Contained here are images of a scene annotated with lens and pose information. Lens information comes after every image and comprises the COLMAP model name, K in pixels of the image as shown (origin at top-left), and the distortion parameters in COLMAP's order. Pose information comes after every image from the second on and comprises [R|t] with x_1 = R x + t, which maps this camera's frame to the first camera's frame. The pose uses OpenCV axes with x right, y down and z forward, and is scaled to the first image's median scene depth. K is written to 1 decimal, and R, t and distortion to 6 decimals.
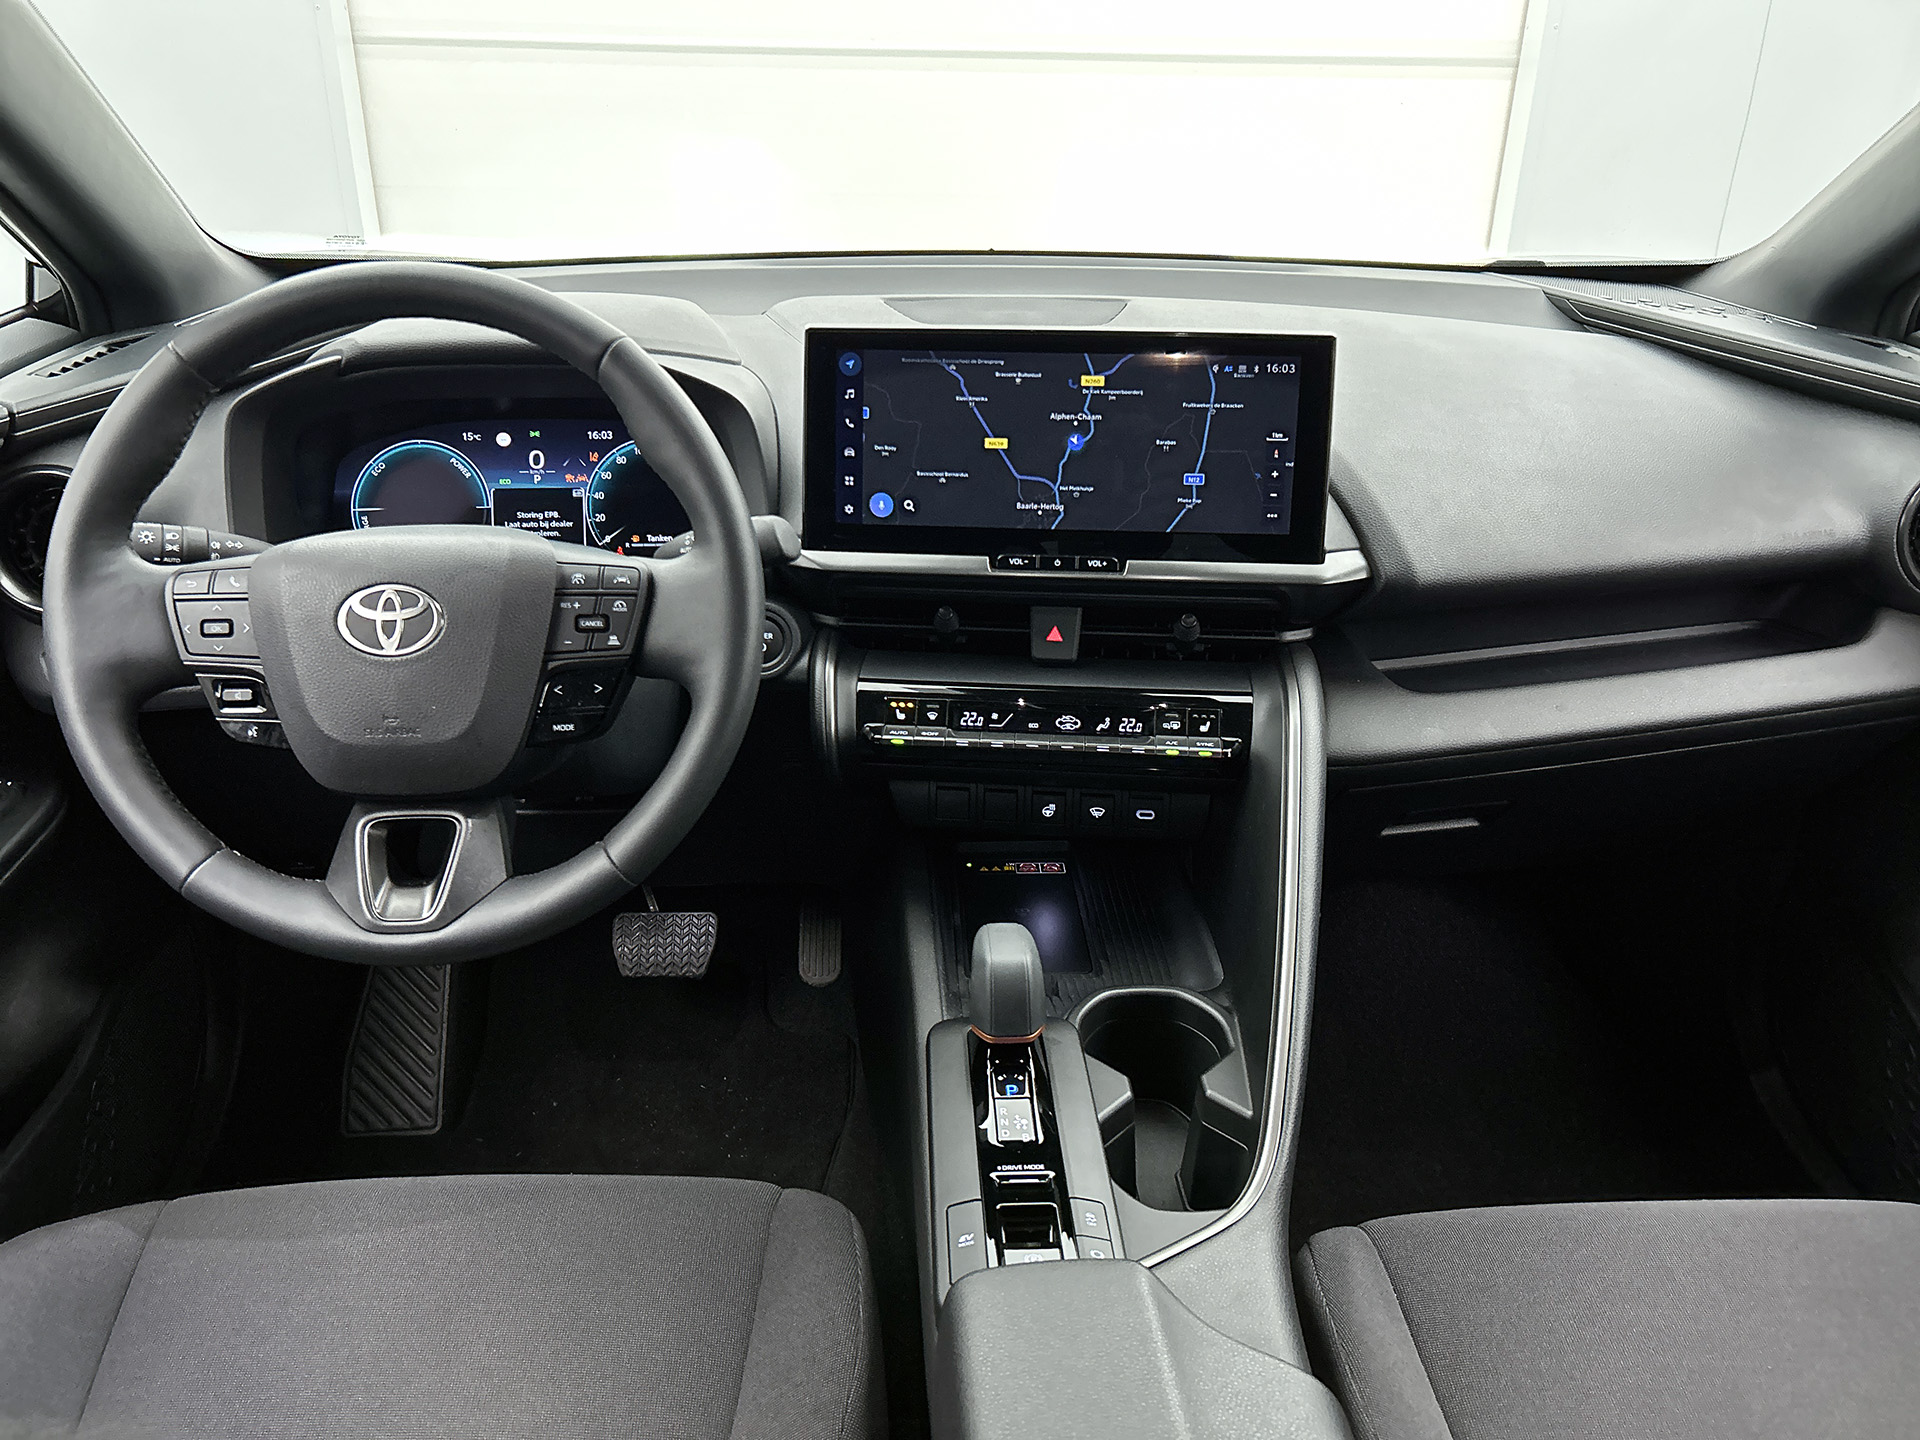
lens RADIAL K [[1469.2, 0, 963.6], [0, 1469.2, 695.0], [0, 0, 1]] dist [0.047496, -0.010033]
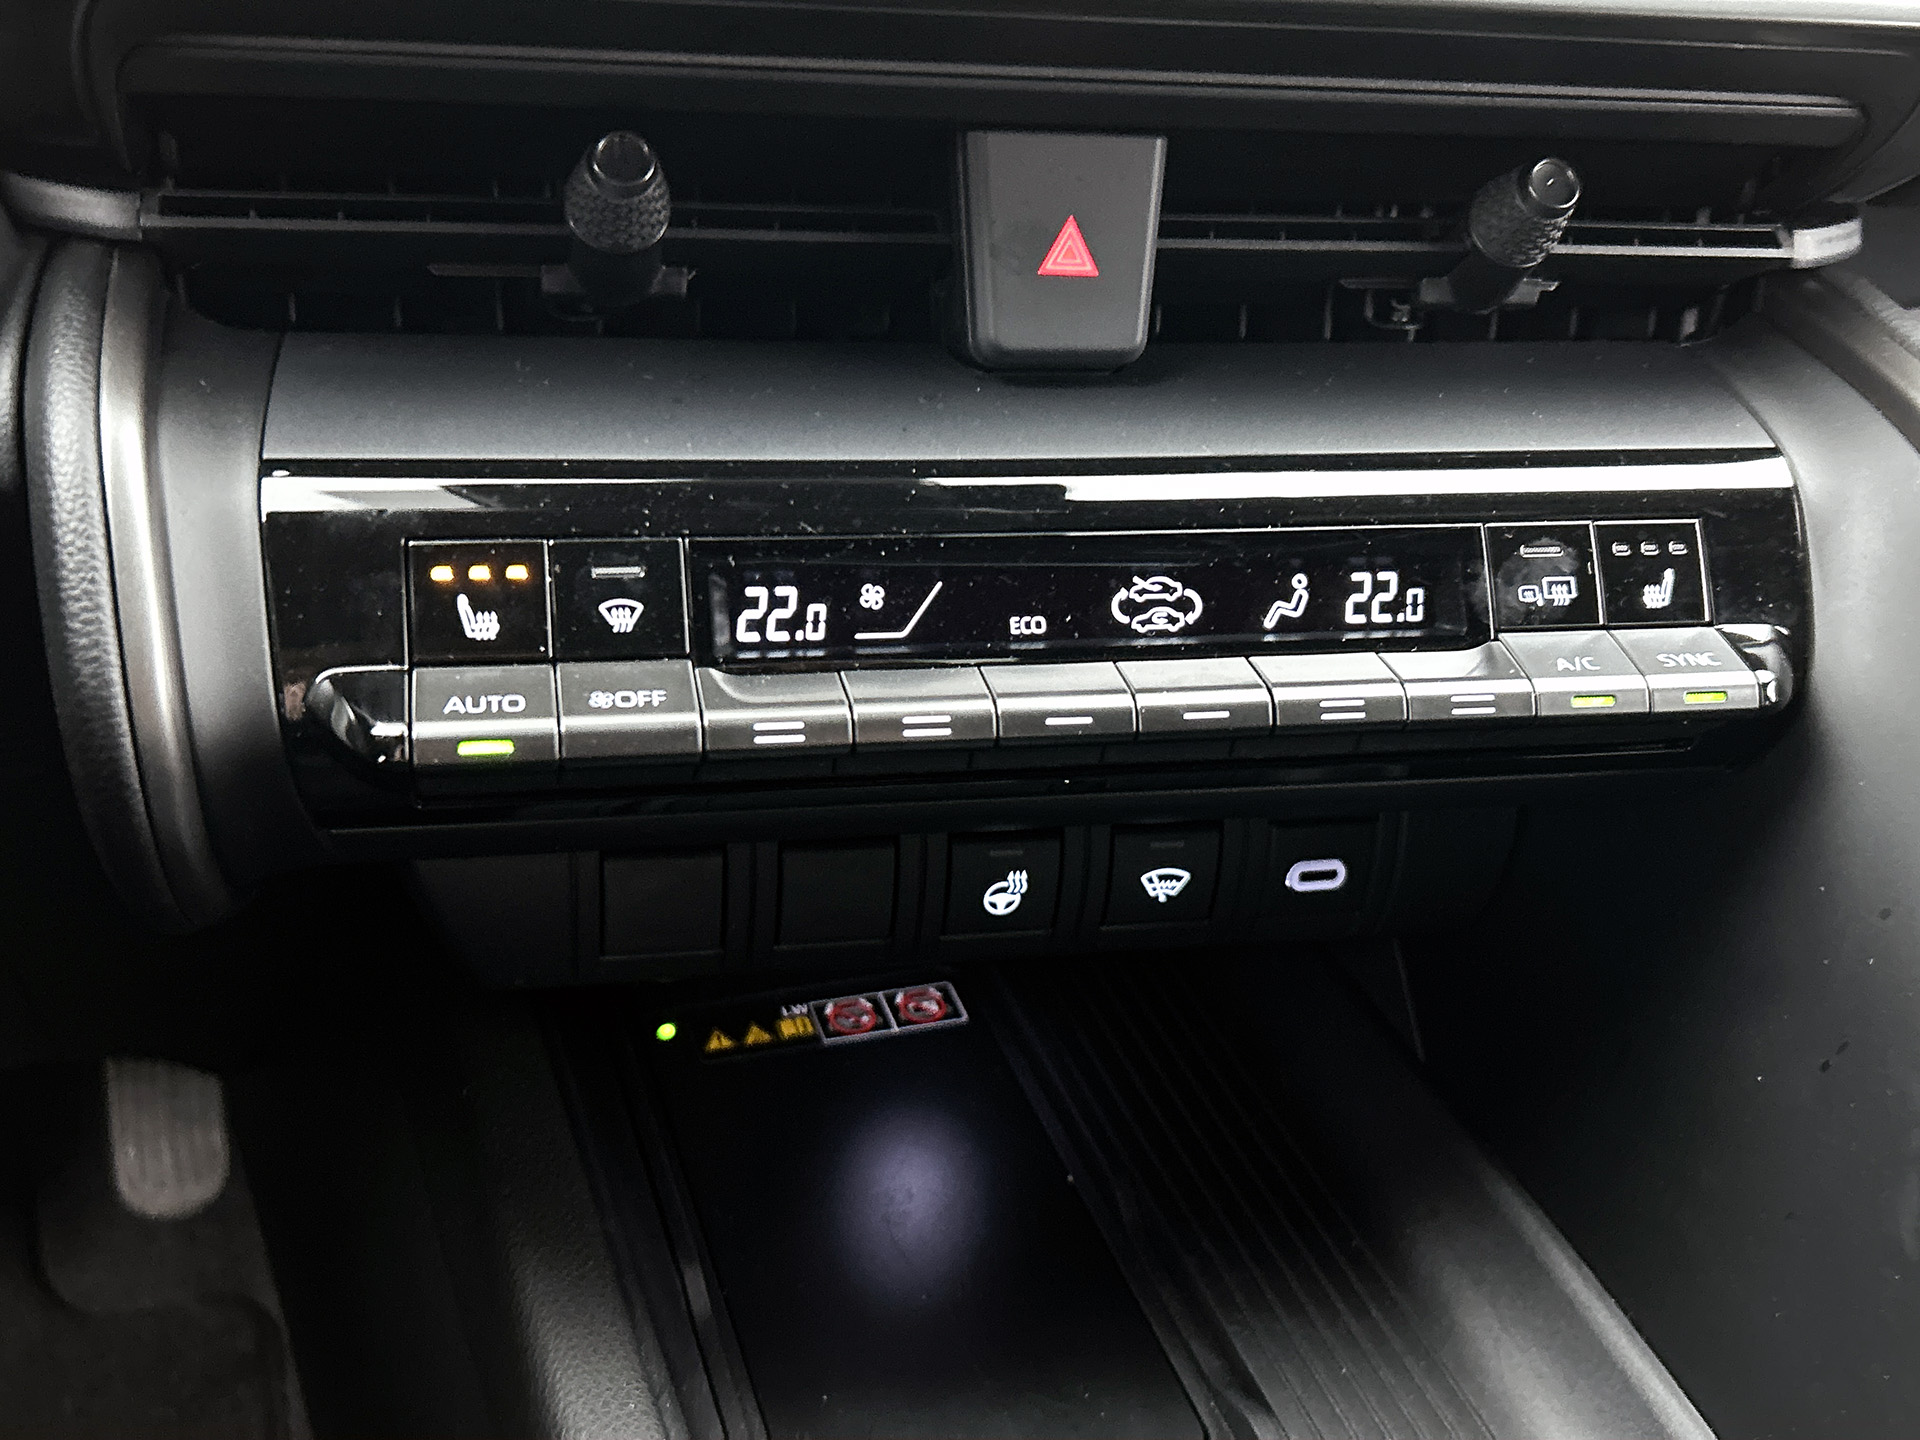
lens RADIAL K [[2004.5, 0, 960.0], [0, 2004.5, 720.0], [0, 0, 1]] dist [0.024668, 0.003368]
pose [[0.954465, -0.083461, 0.286410, -0.061970], [0.038316, 0.986412, 0.159757, -0.017917], [-0.295852, -0.141509, 0.944694, 0.681718]]
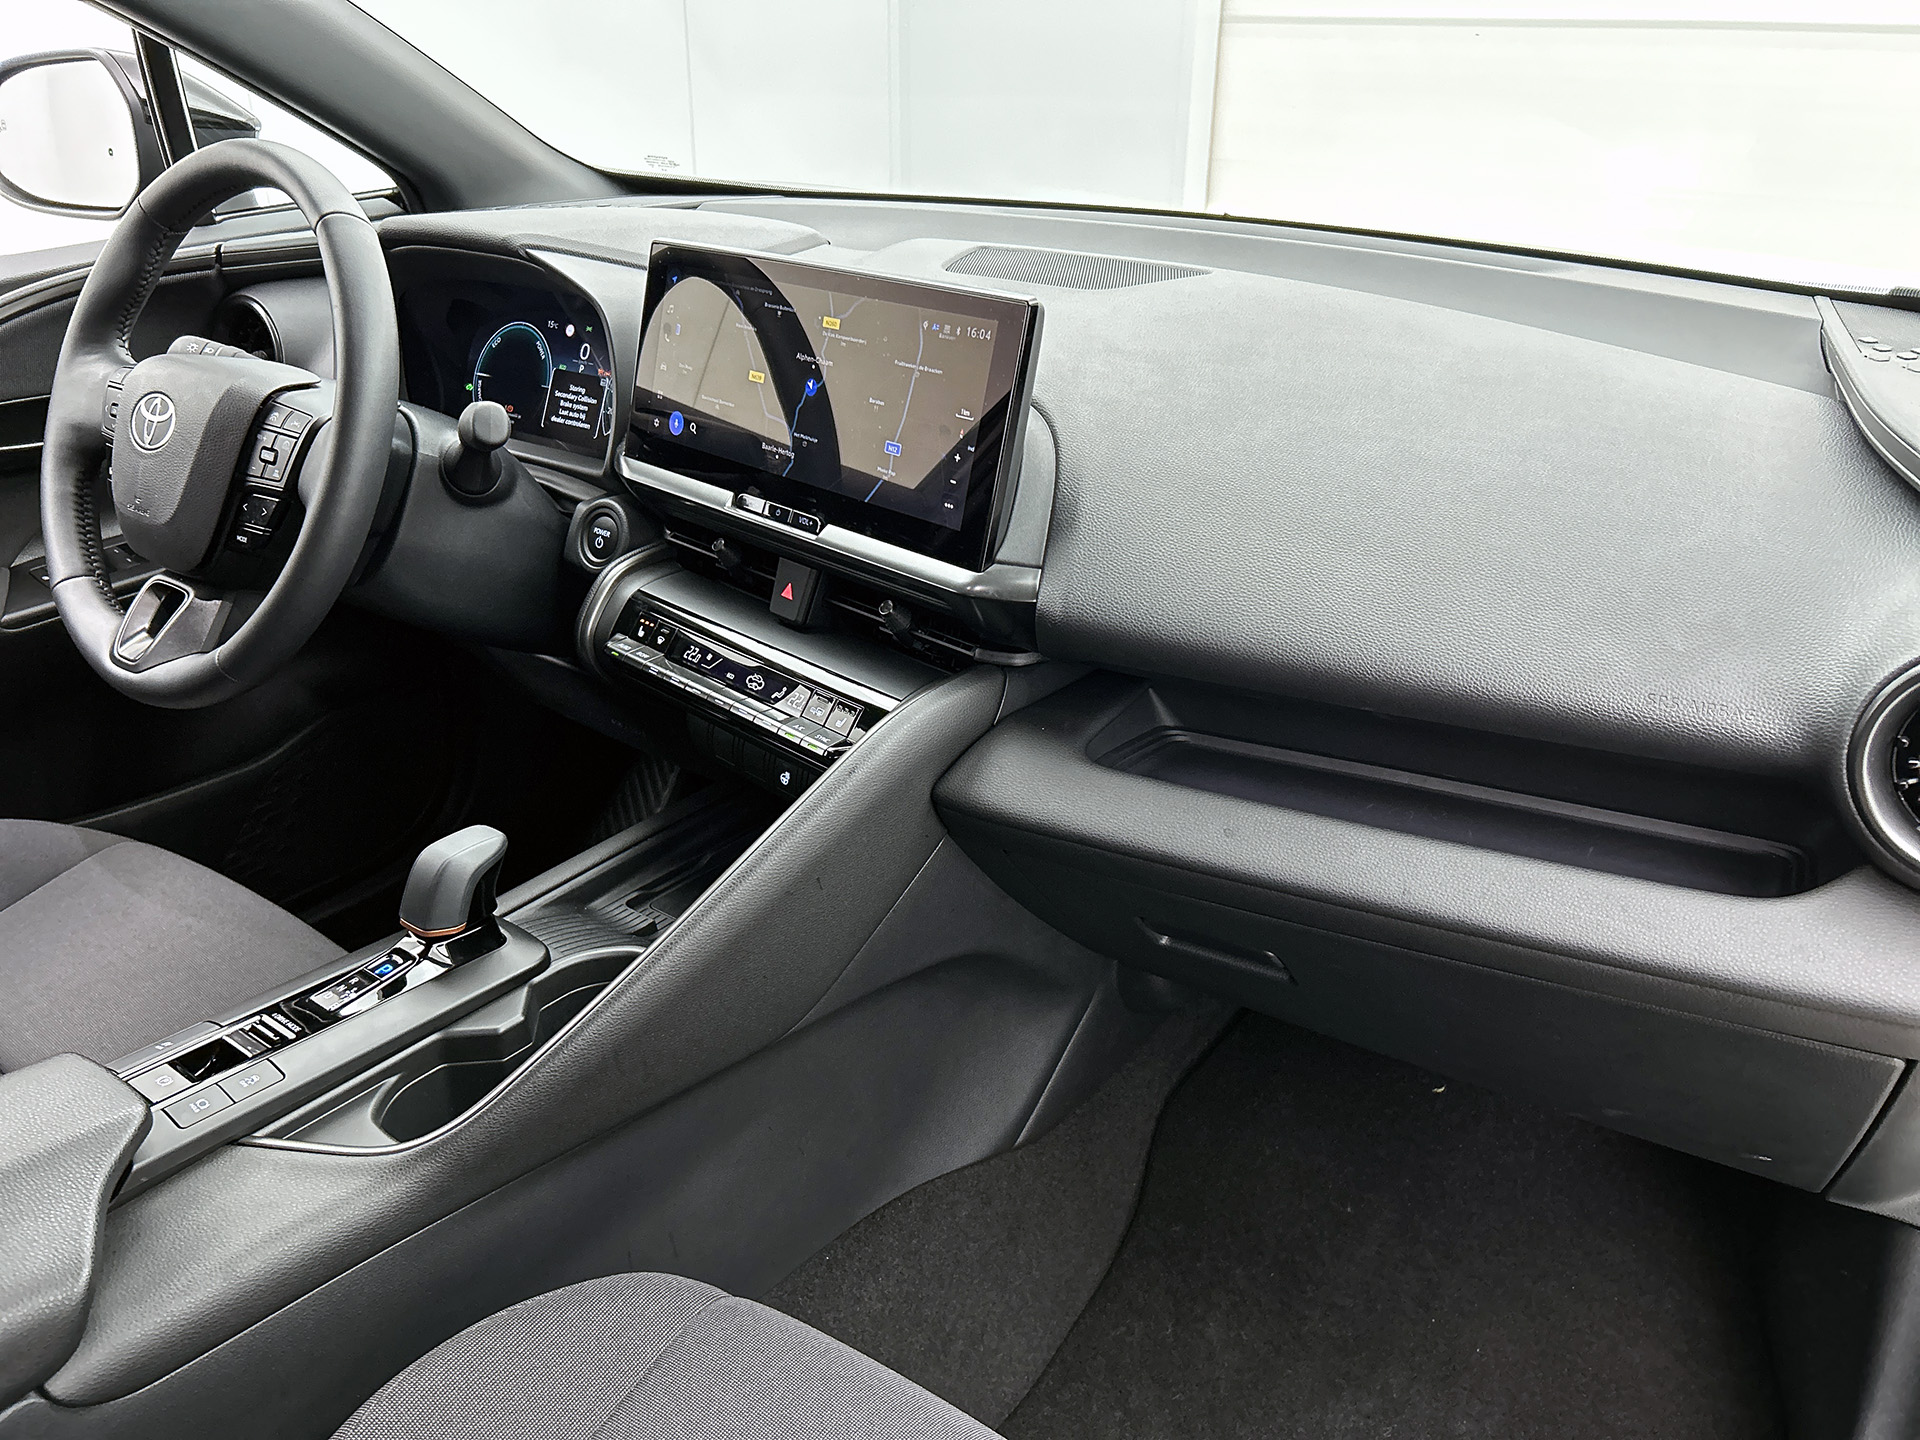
lens RADIAL K [[1497.4, 0, 960.0], [0, 1497.4, 720.0], [0, 0, 1]] dist [0.093656, -0.235177]
pose [[0.768441, 0.267445, -0.581354, 0.740450], [-0.262334, 0.960288, 0.095014, -0.083749], [0.583678, 0.079496, 0.808084, 0.299125]]
